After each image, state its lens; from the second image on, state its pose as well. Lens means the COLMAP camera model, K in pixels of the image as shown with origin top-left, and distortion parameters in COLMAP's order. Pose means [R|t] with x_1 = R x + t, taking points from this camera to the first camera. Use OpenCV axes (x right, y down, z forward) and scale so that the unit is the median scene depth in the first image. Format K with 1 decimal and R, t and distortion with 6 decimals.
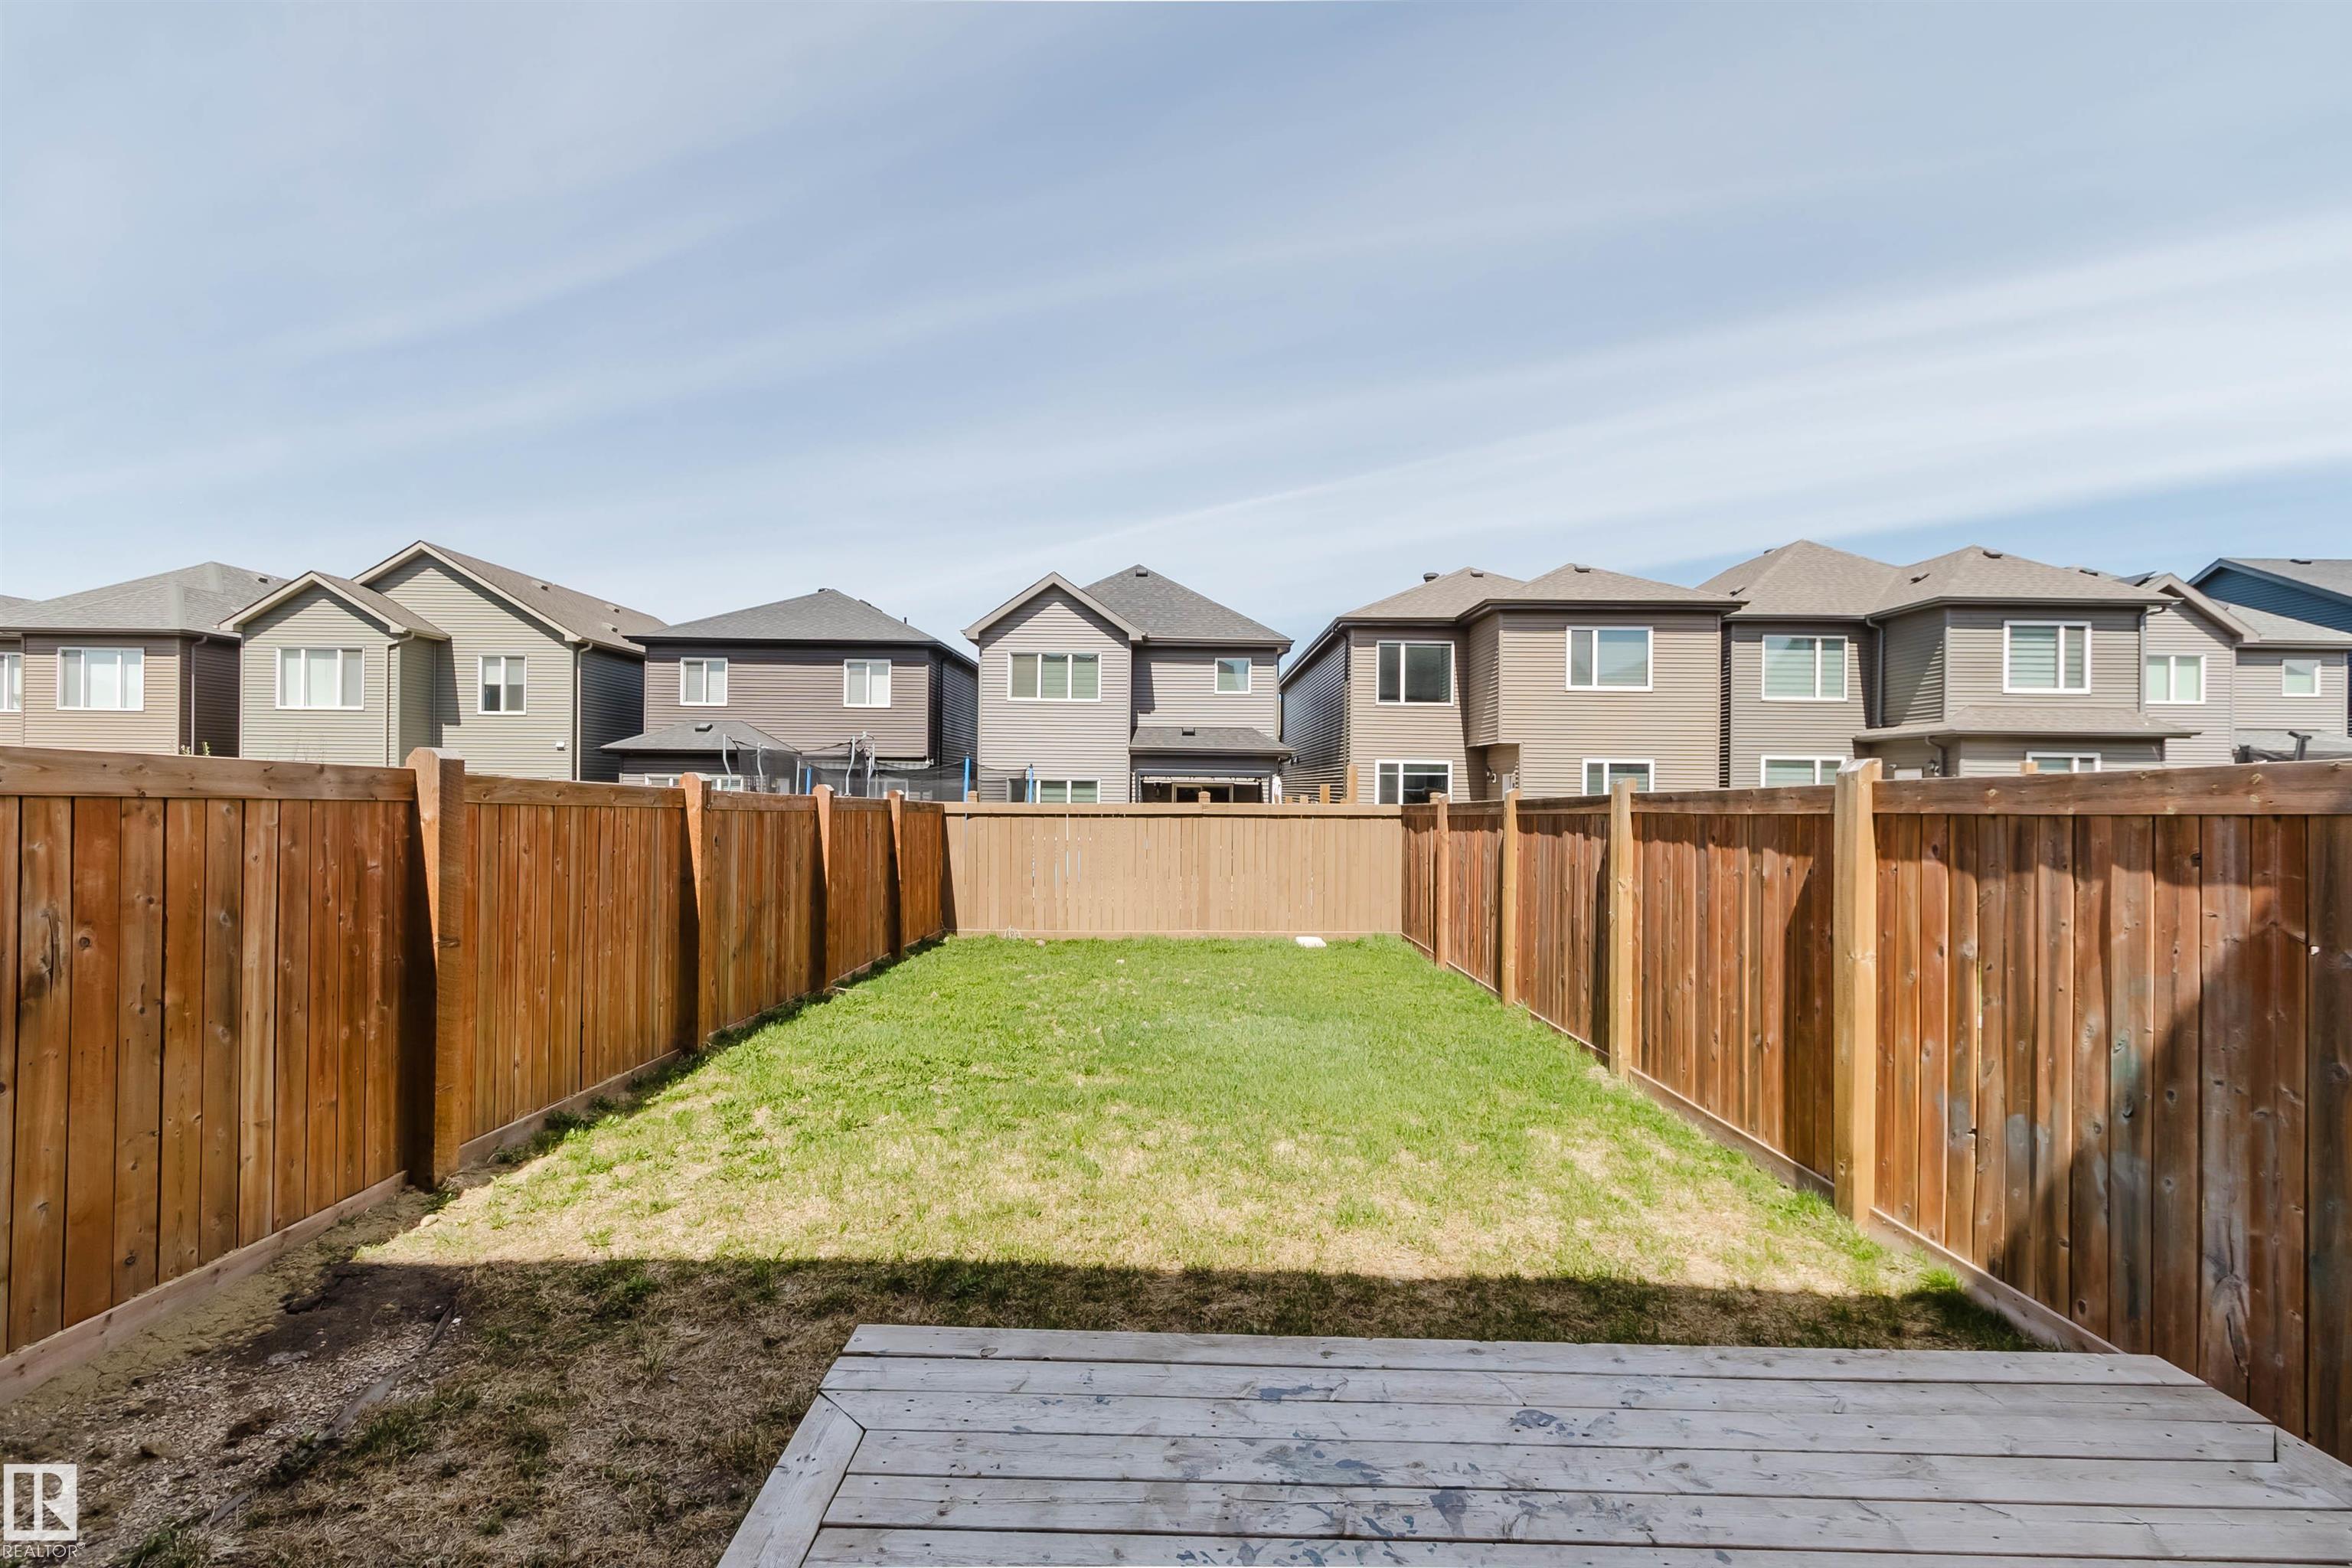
lens RADIAL K [[1069.0, 0, 1169.9], [0, 1069.0, 786.9], [0, 0, 1]] dist [0.002579, -0.000576]
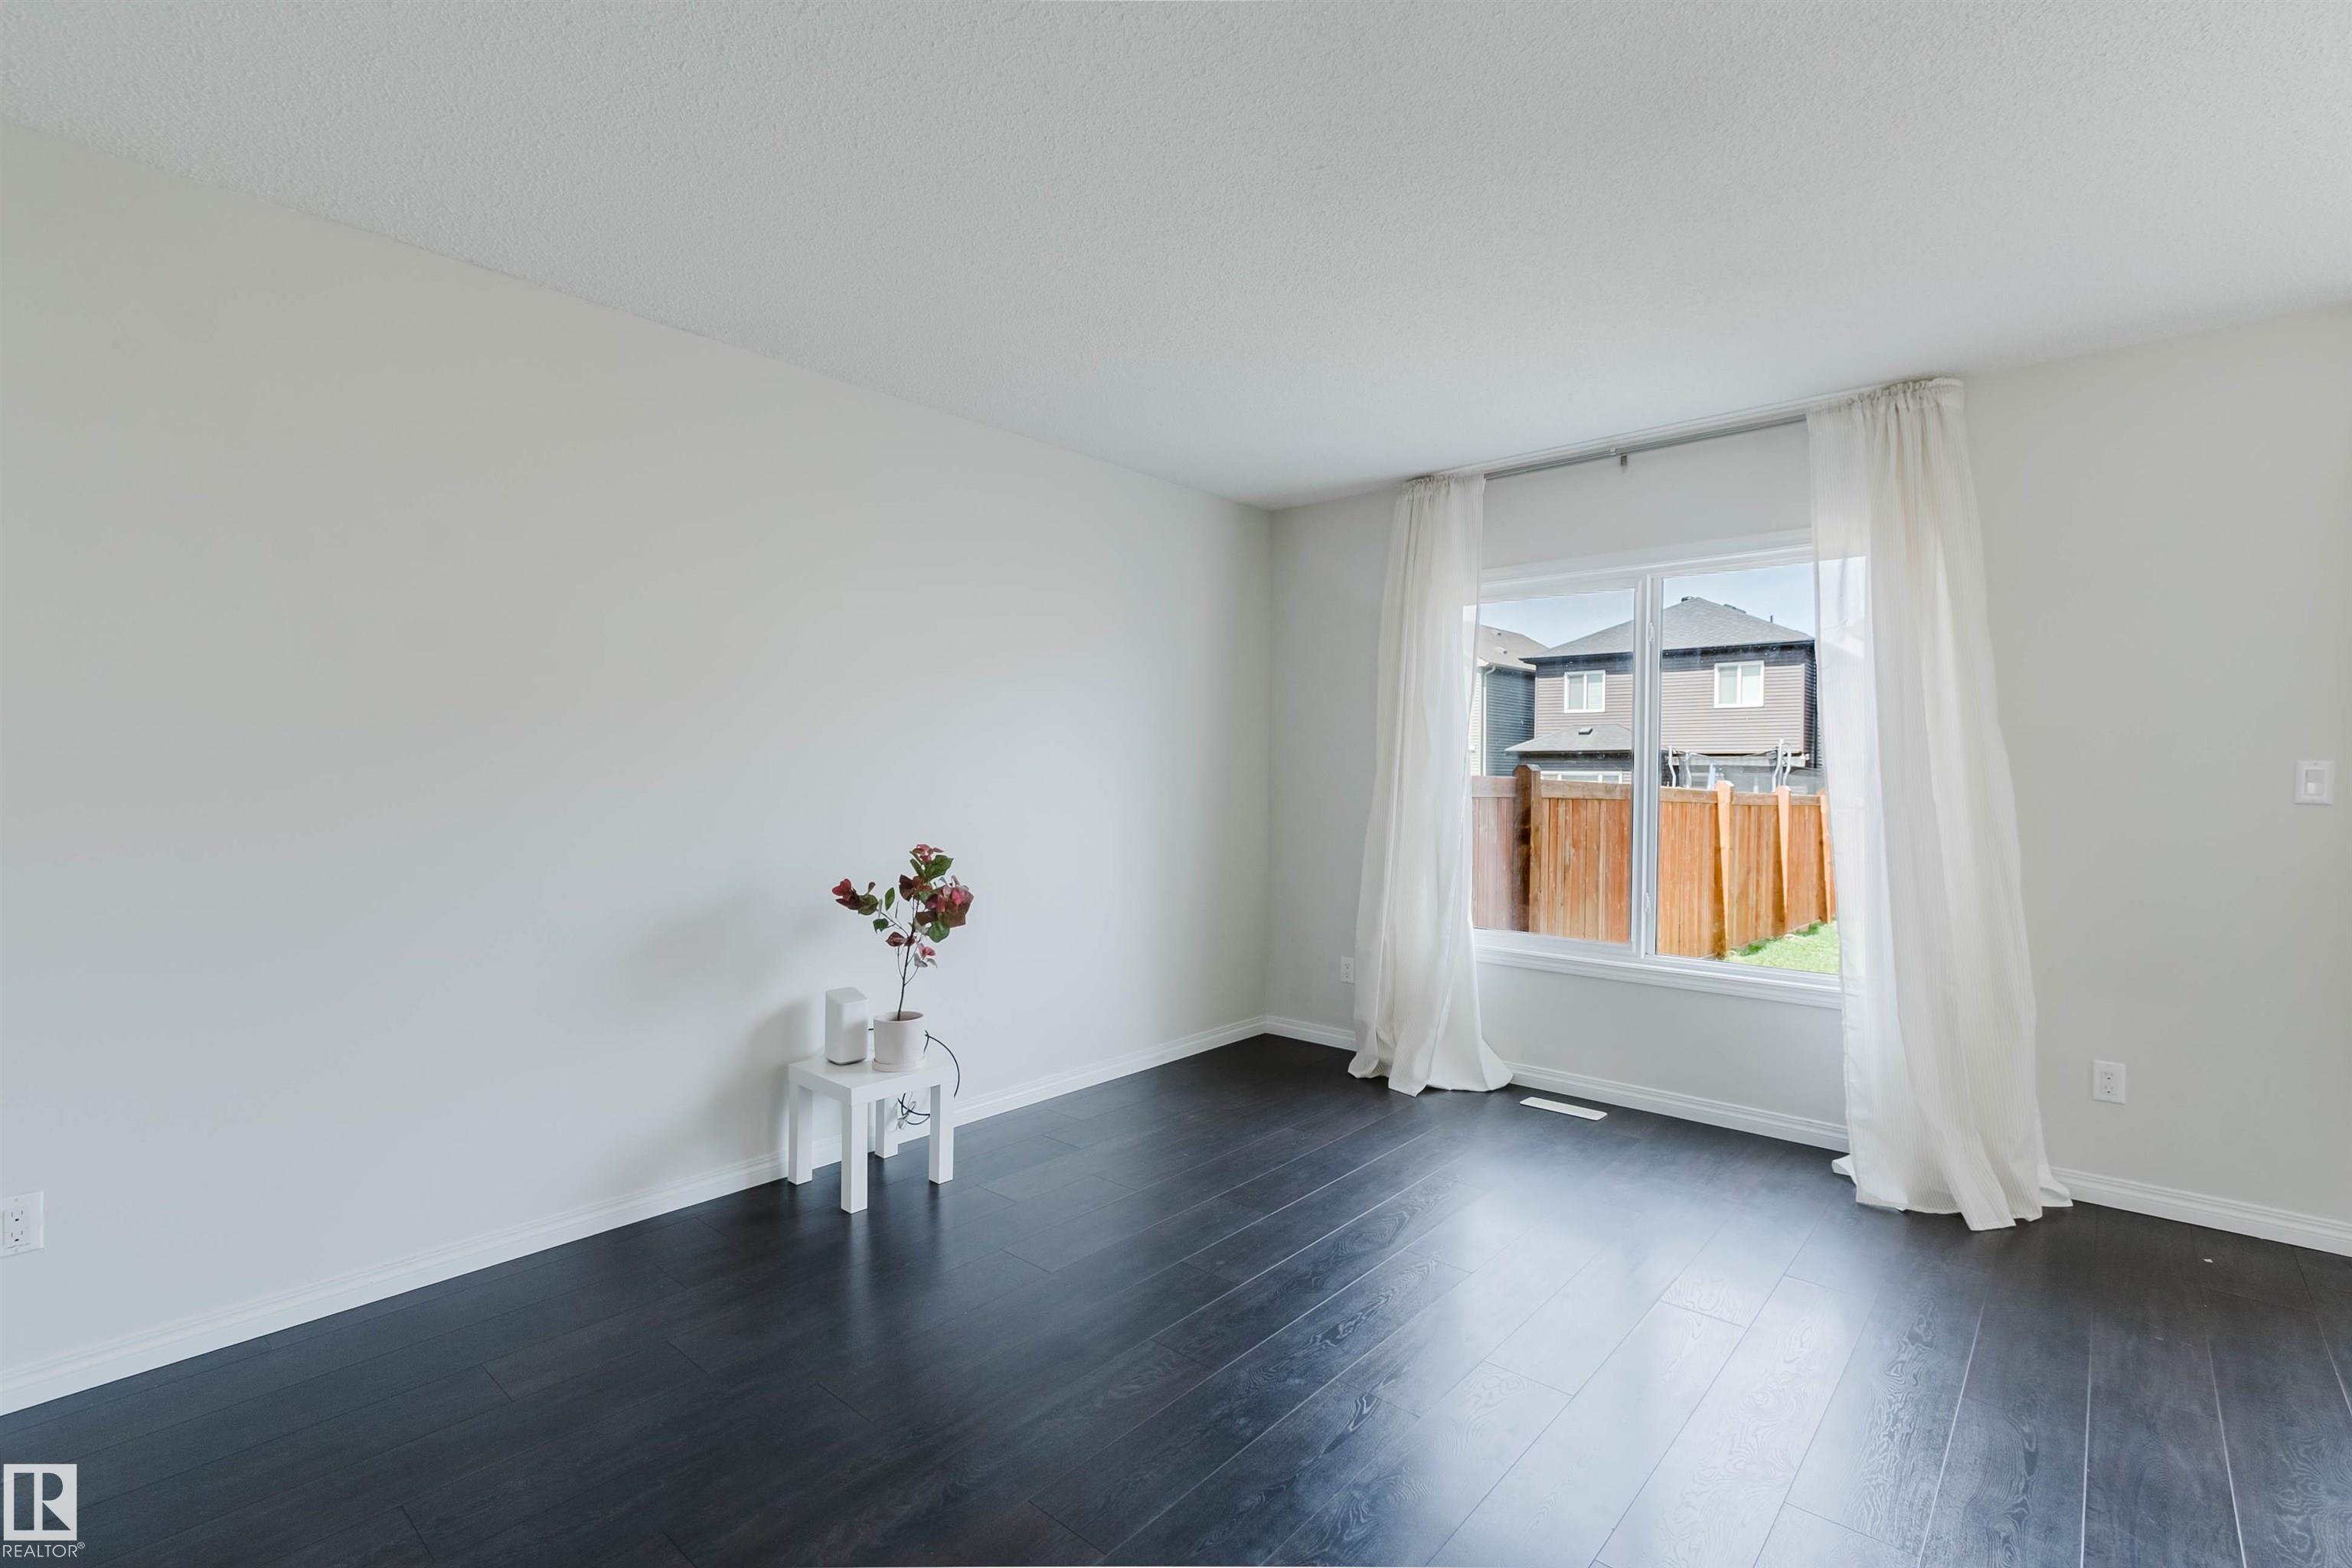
lens RADIAL K [[1069.0, 0, 1169.9], [0, 1069.0, 786.9], [0, 0, 1]] dist [0.002579, -0.000576]
pose [[0.750900, 0.001970, -0.660413, -0.003916], [0.004120, 0.999962, 0.007669, -0.006037], [0.660403, -0.008479, 0.750863, -0.221600]]
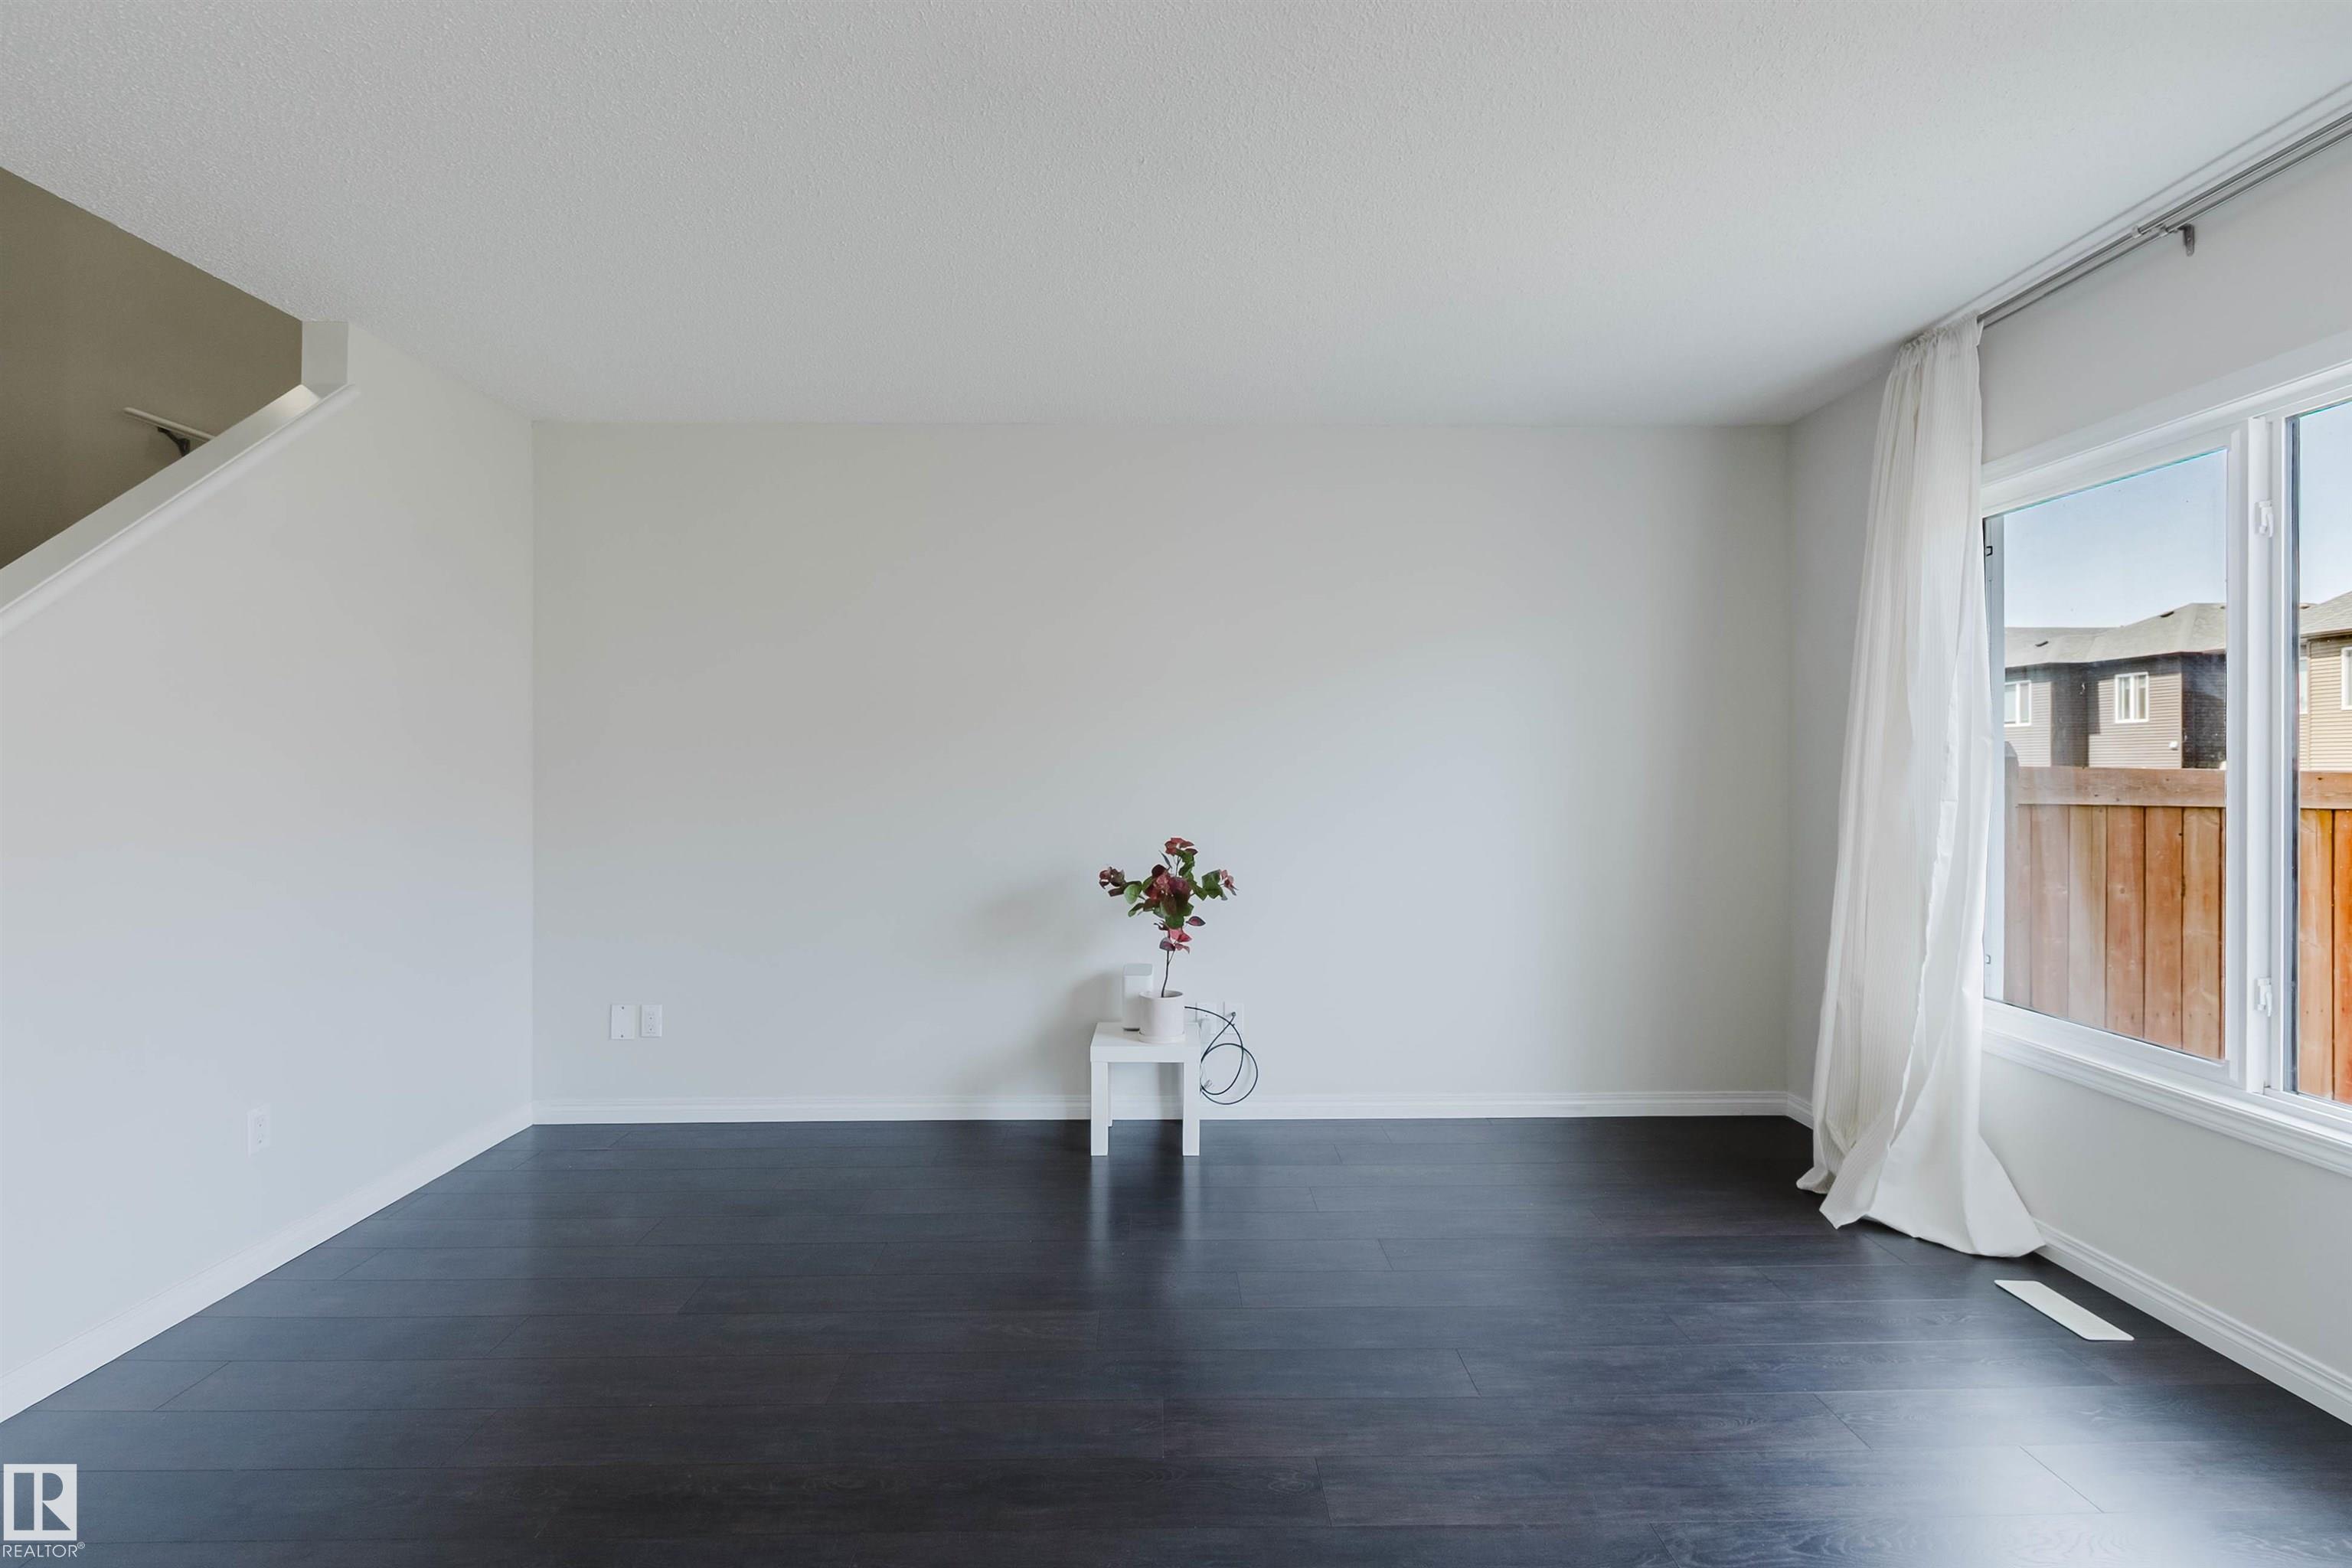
lens RADIAL K [[1160.3, 0, 1181.1], [0, 1160.3, 772.7], [0, 0, 1]] dist [0.000743, -0.000361]
pose [[0.021457, -0.009396, -0.999726, 0.043599], [0.002684, 0.999953, -0.009340, -0.005340], [0.999766, -0.002483, 0.021481, -0.142287]]
